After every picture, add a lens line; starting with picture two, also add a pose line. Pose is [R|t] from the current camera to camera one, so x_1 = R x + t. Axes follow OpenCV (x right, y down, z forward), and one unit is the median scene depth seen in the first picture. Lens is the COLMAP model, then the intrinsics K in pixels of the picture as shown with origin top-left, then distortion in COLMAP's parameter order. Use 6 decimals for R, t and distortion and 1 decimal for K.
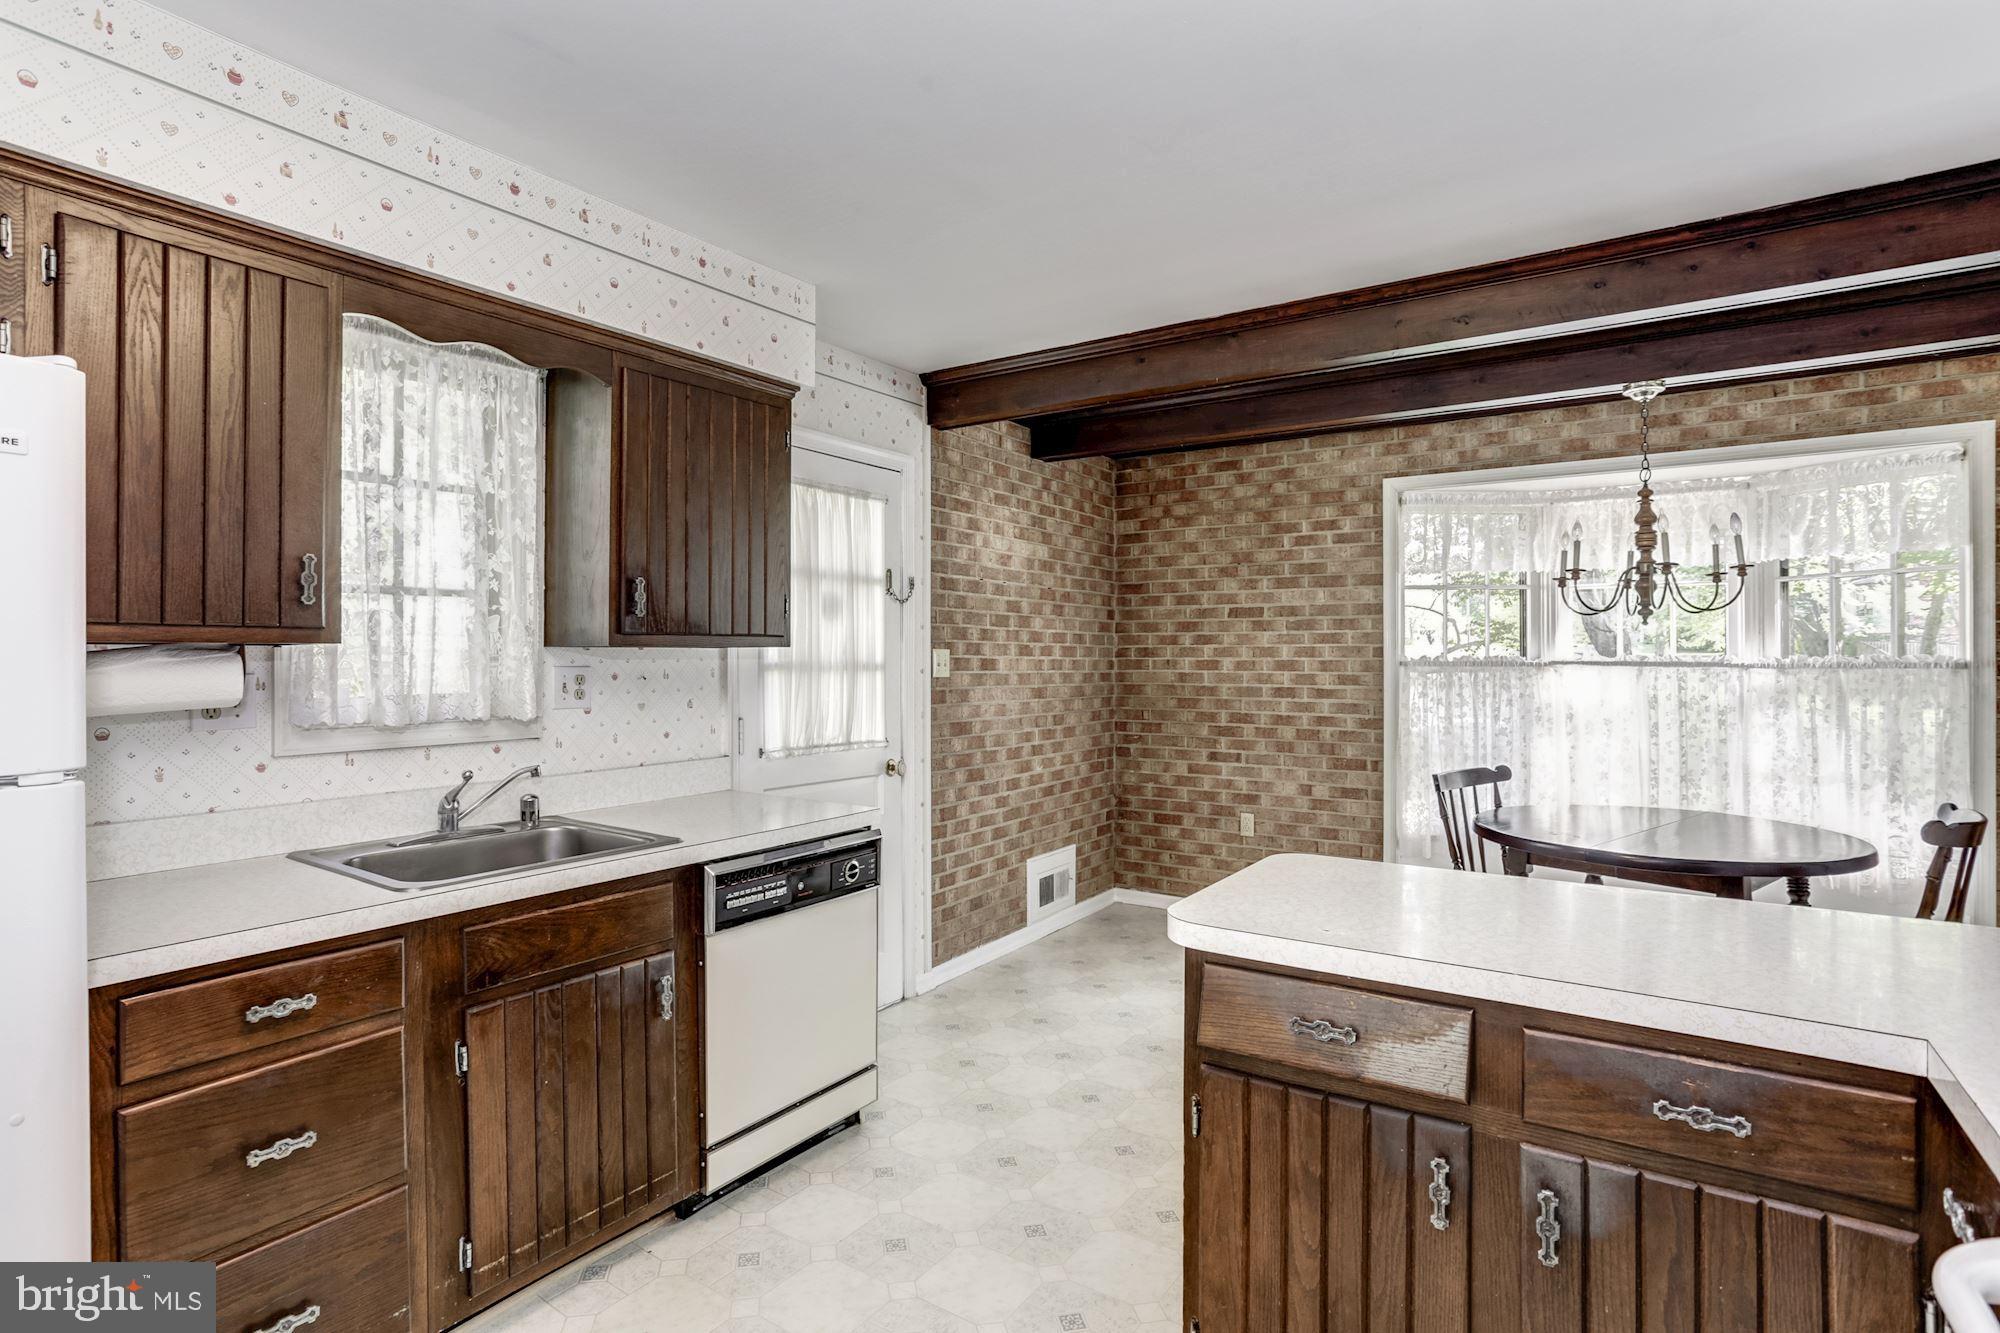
lens RADIAL K [[1015.1, 0, 997.6], [0, 1015.1, 651.4], [0, 0, 1]] dist [-0.066363, 0.041915]
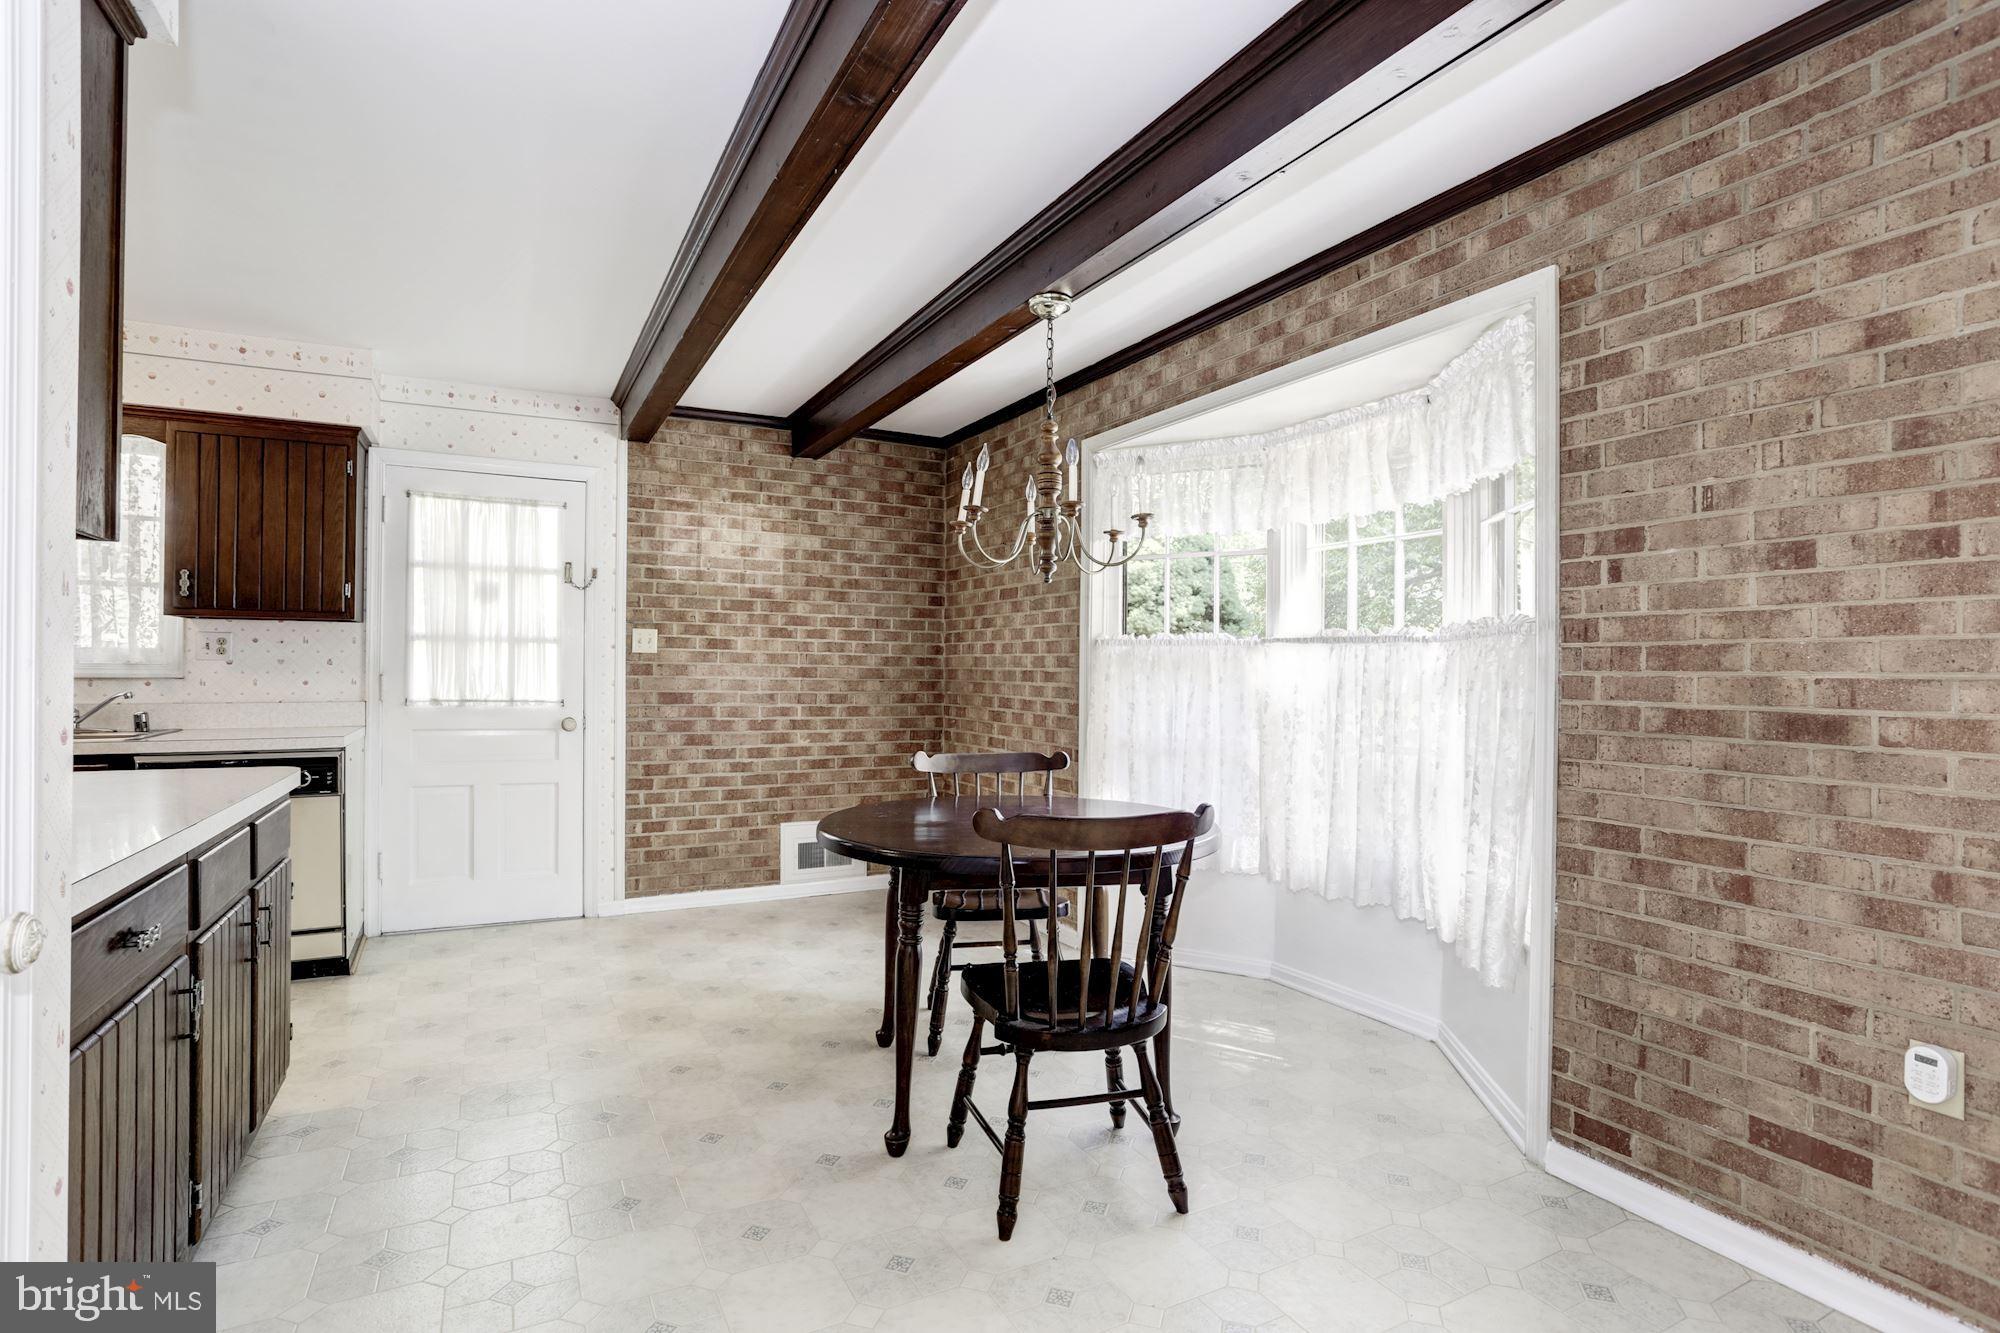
lens RADIAL K [[999.3, 0, 1006.9], [0, 999.3, 664.7], [0, 0, 1]] dist [-0.061615, 0.039506]
pose [[0.873252, 0.005140, -0.487242, 0.759840], [-0.006689, 0.999977, -0.001439, 0.033222], [0.487224, 0.004516, 0.873266, 0.174822]]
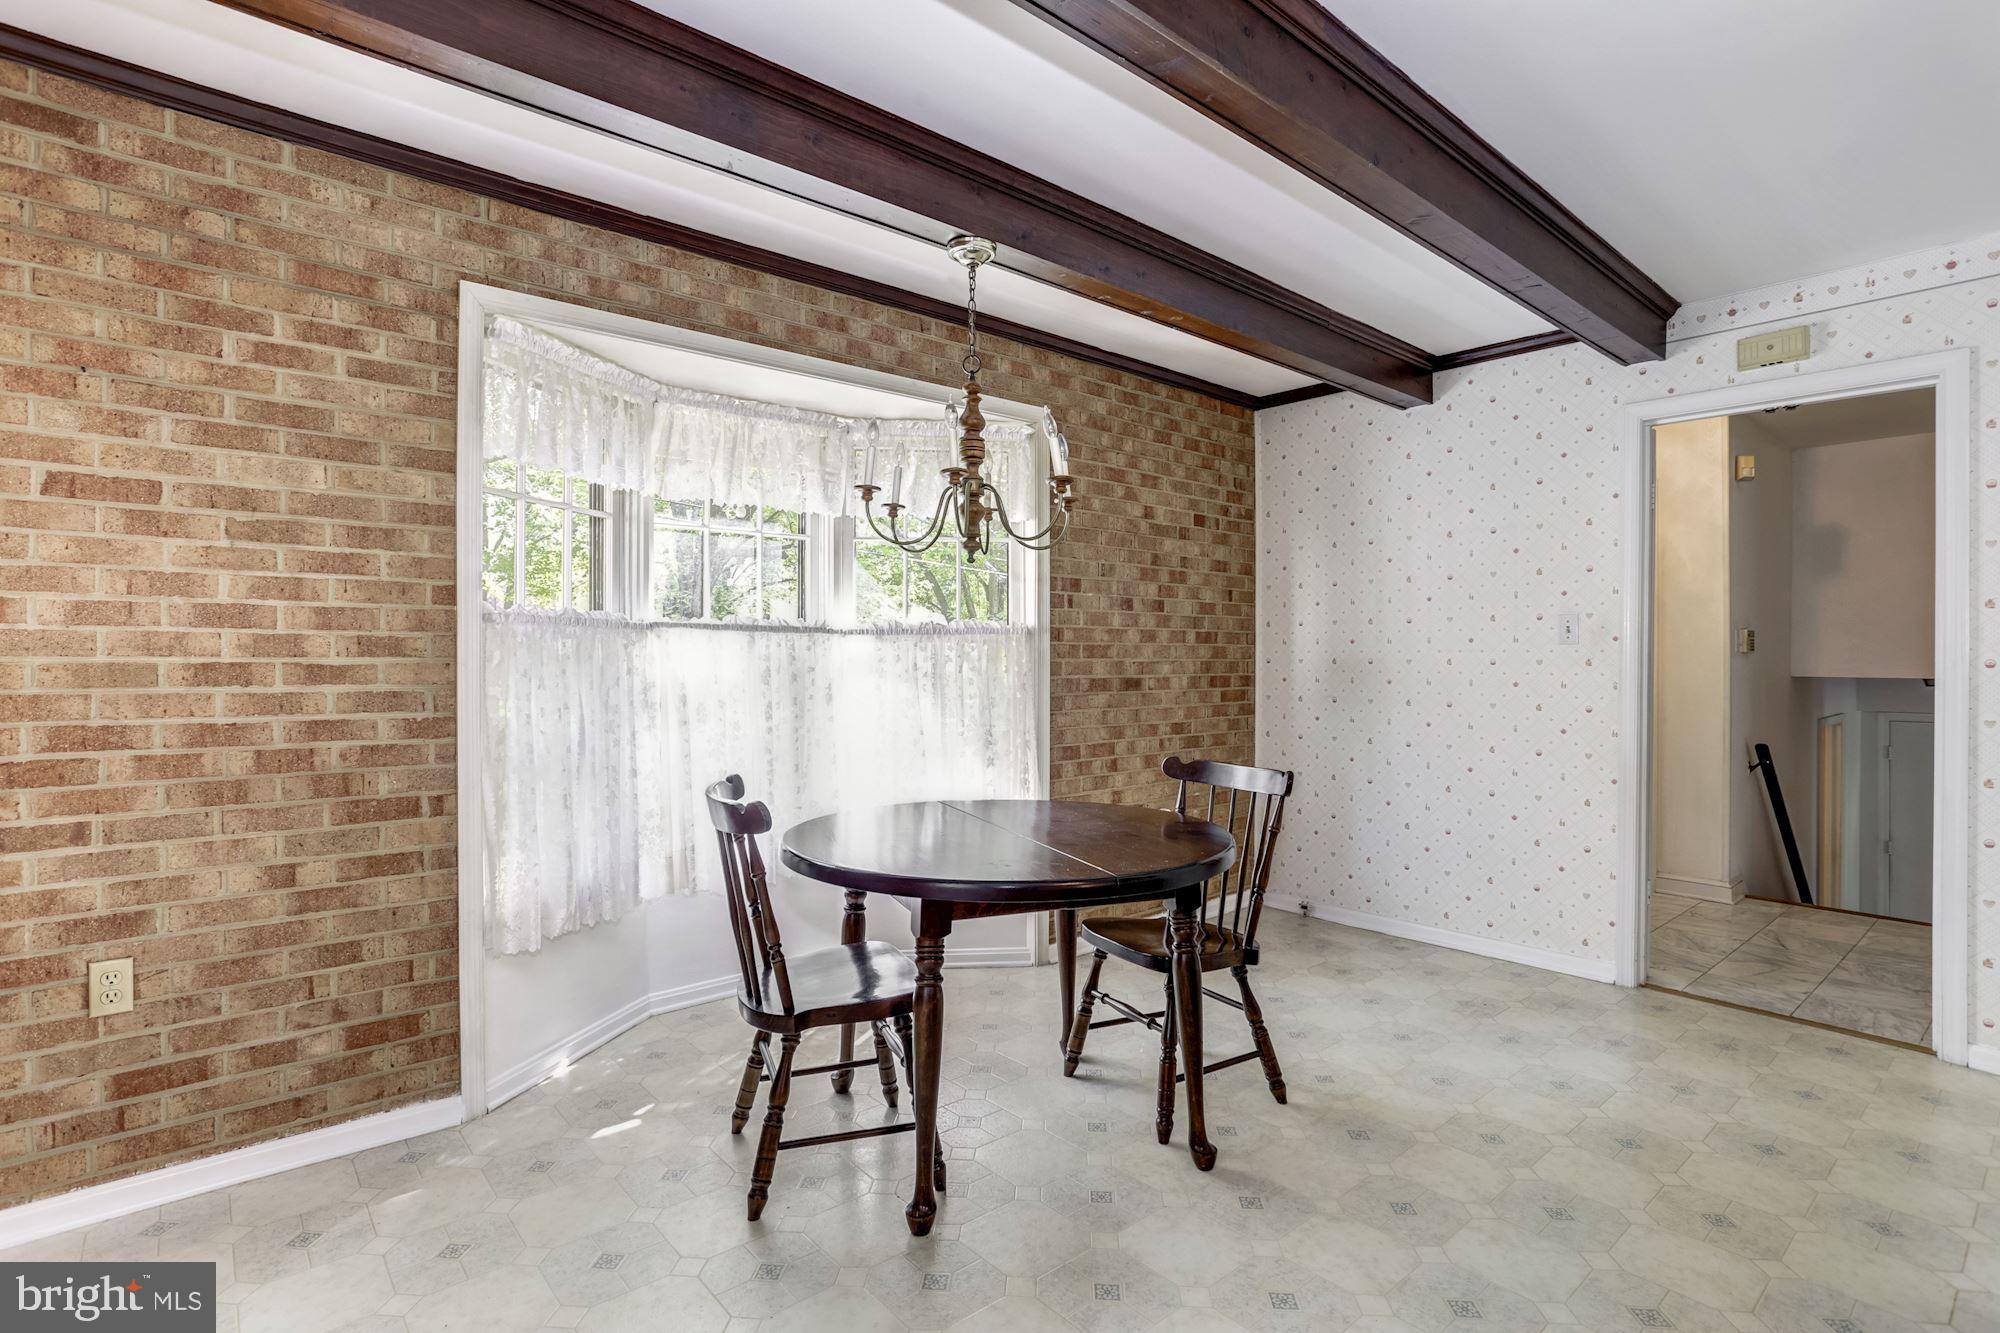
lens RADIAL K [[963.6, 0, 1002.3], [0, 963.6, 661.4], [0, 0, 1]] dist [-0.050264, 0.025009]
pose [[0.279842, -0.002495, 0.960043, -0.029276], [-0.004435, 0.999983, 0.003892, 0.033092], [-0.960036, -0.005347, 0.279826, 0.564530]]
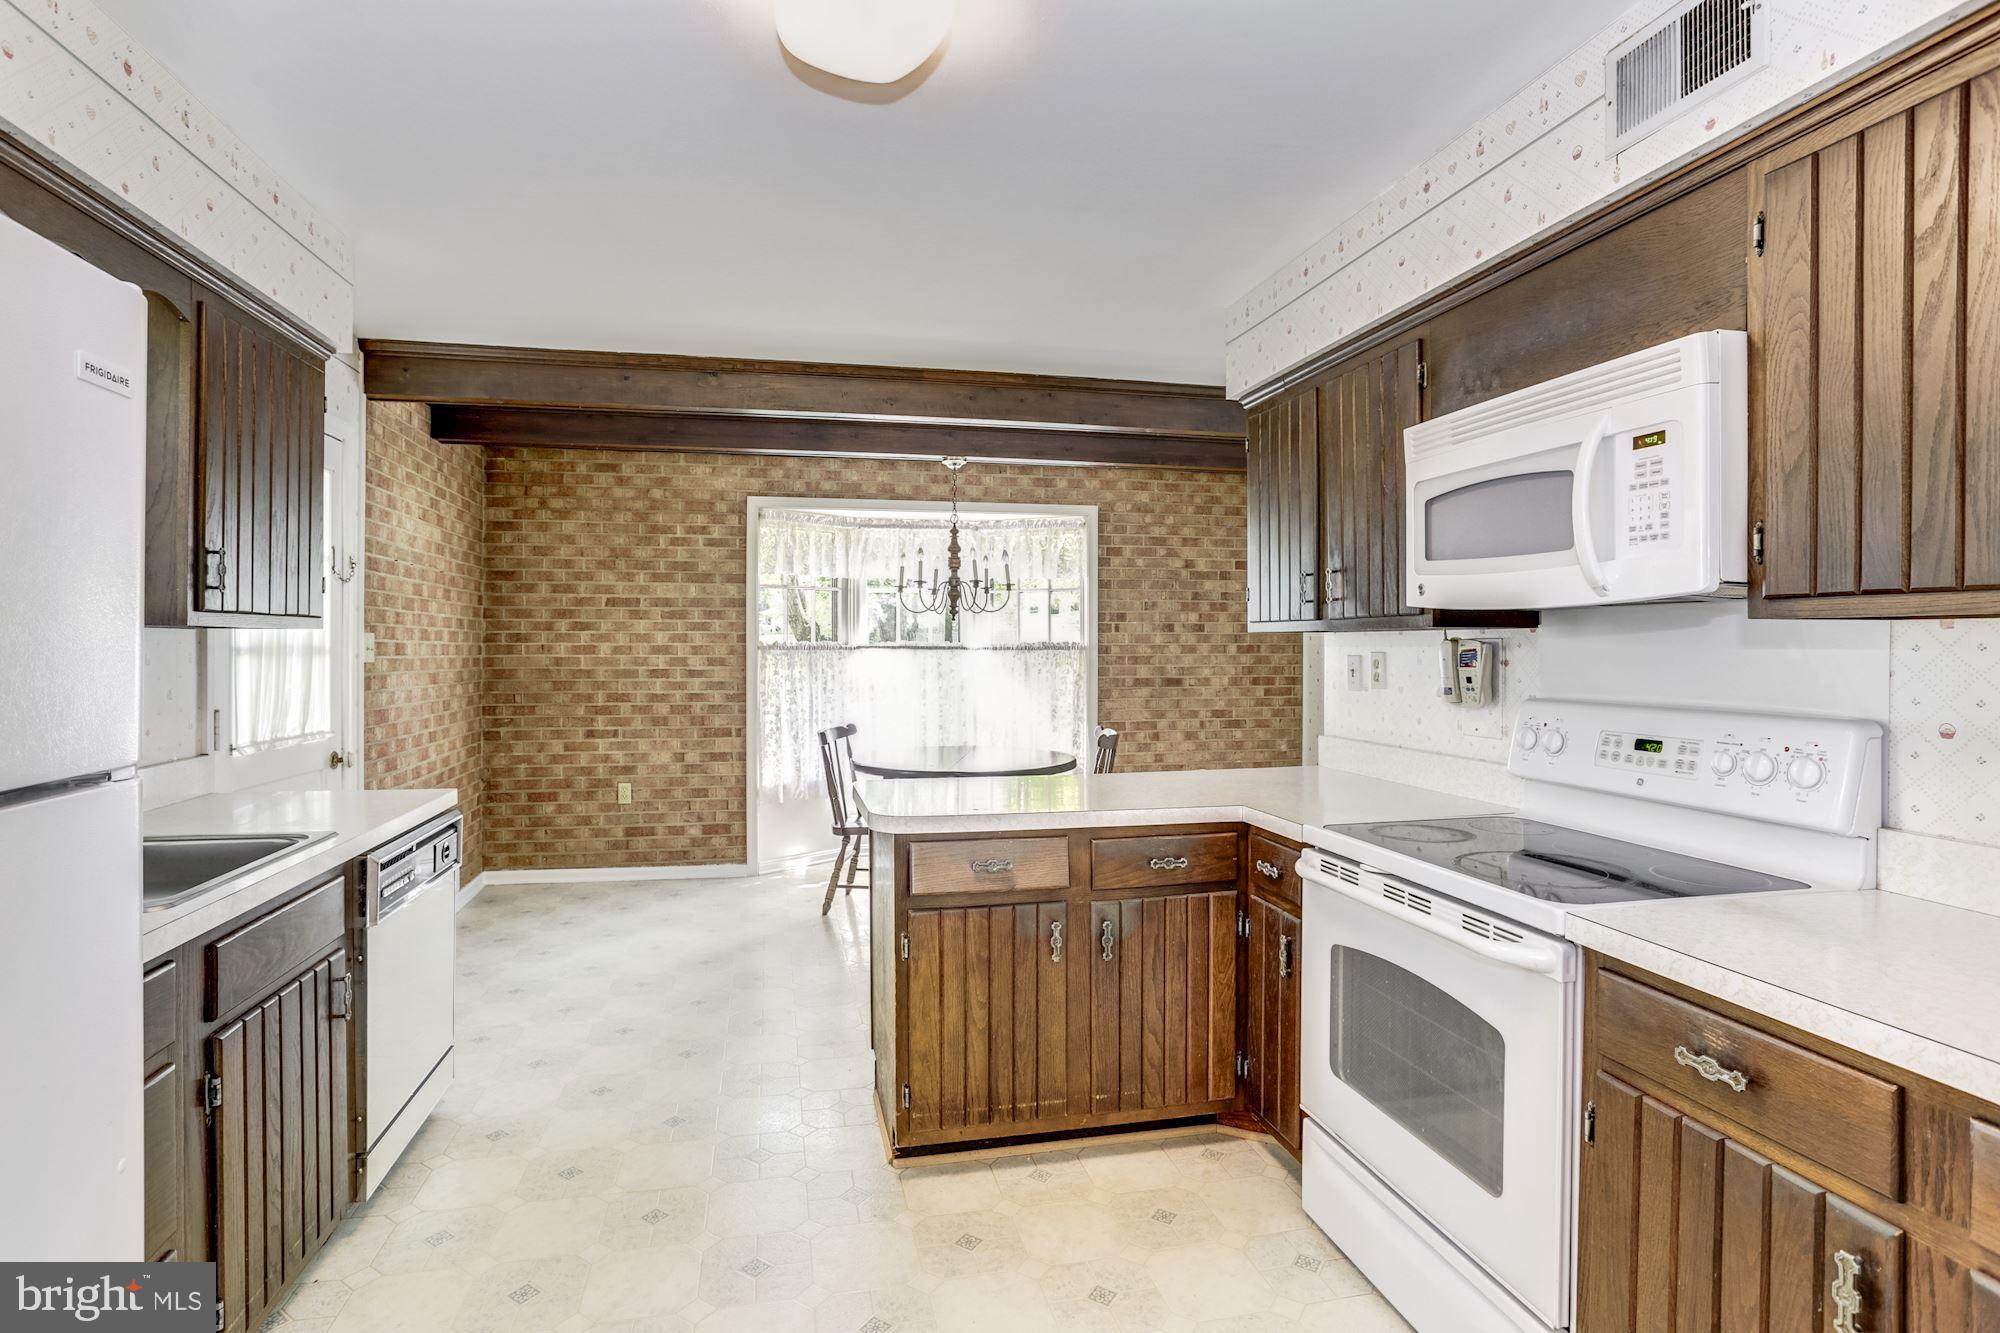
lens RADIAL K [[978.9, 0, 1010.0], [0, 978.9, 639.9], [0, 0, 1]] dist [-0.071053, 0.035855]
pose [[0.678182, 0.003913, 0.734884, -0.264361], [-0.004470, 0.999989, -0.001199, 0.002411], [-0.734881, -0.002471, 0.678192, -0.035104]]
